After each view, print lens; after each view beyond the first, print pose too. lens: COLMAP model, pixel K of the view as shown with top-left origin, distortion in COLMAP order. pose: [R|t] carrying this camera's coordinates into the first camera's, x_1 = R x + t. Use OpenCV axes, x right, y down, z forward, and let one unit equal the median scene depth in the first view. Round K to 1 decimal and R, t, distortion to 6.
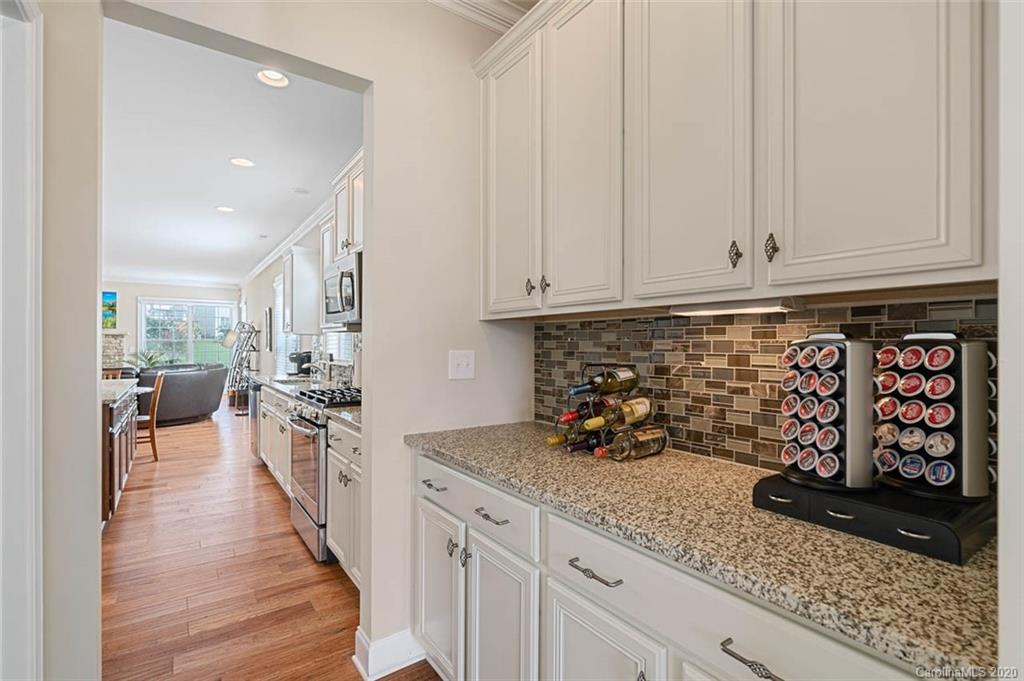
lens RADIAL K [[466.5, 0, 511.6], [0, 466.5, 342.0], [0, 0, 1]] dist [-0.002289, -0.000152]
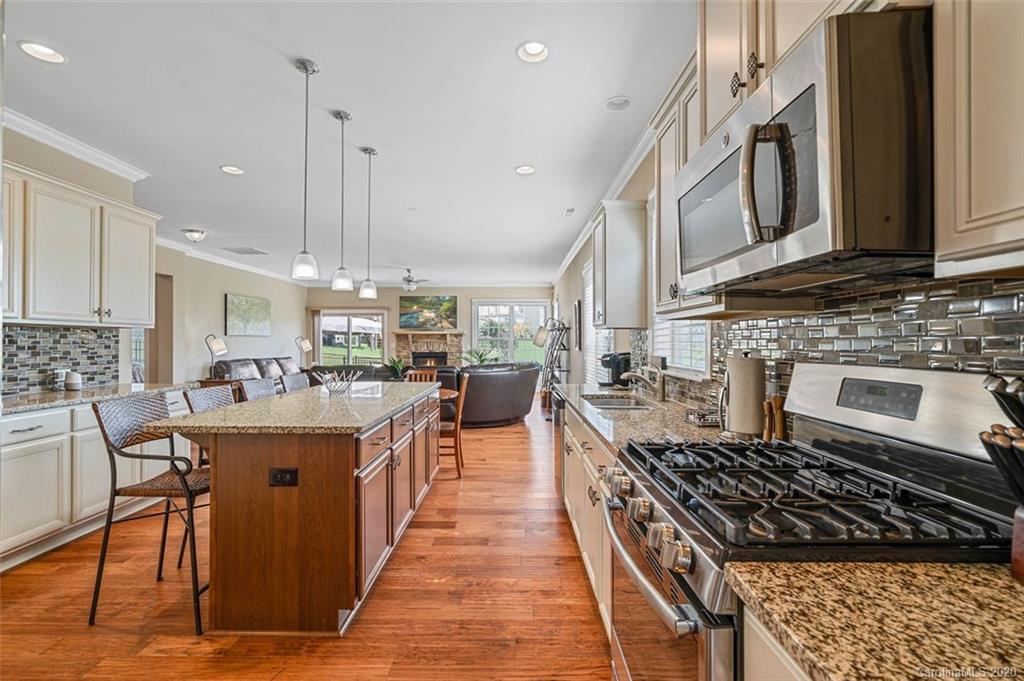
lens RADIAL K [[466.5, 0, 511.6], [0, 466.5, 342.0], [0, 0, 1]] dist [-0.002289, -0.000152]
pose [[0.809205, -0.001452, -0.587524, -0.162285], [0.003447, 0.999991, 0.002275, 0.001995], [0.587516, -0.003866, 0.809203, 0.329028]]
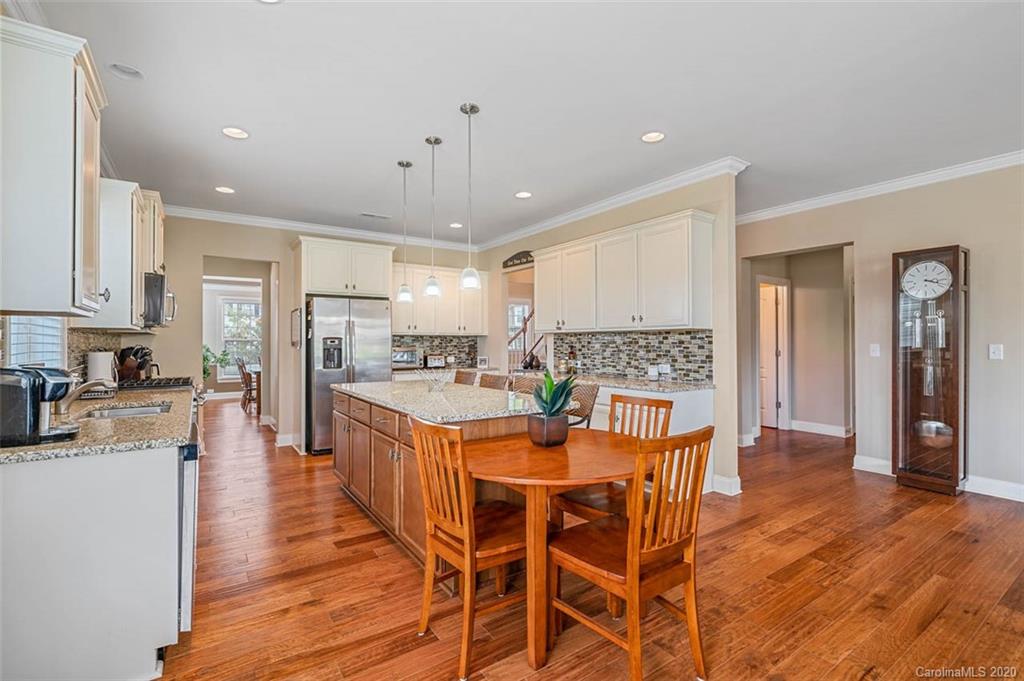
lens RADIAL K [[466.5, 0, 511.6], [0, 466.5, 342.0], [0, 0, 1]] dist [-0.002289, -0.000152]
pose [[-0.999453, 0.001863, 0.033017, -0.734244], [0.001675, 0.999982, -0.005710, 0.004163], [-0.033027, -0.005652, -0.999438, 1.211187]]
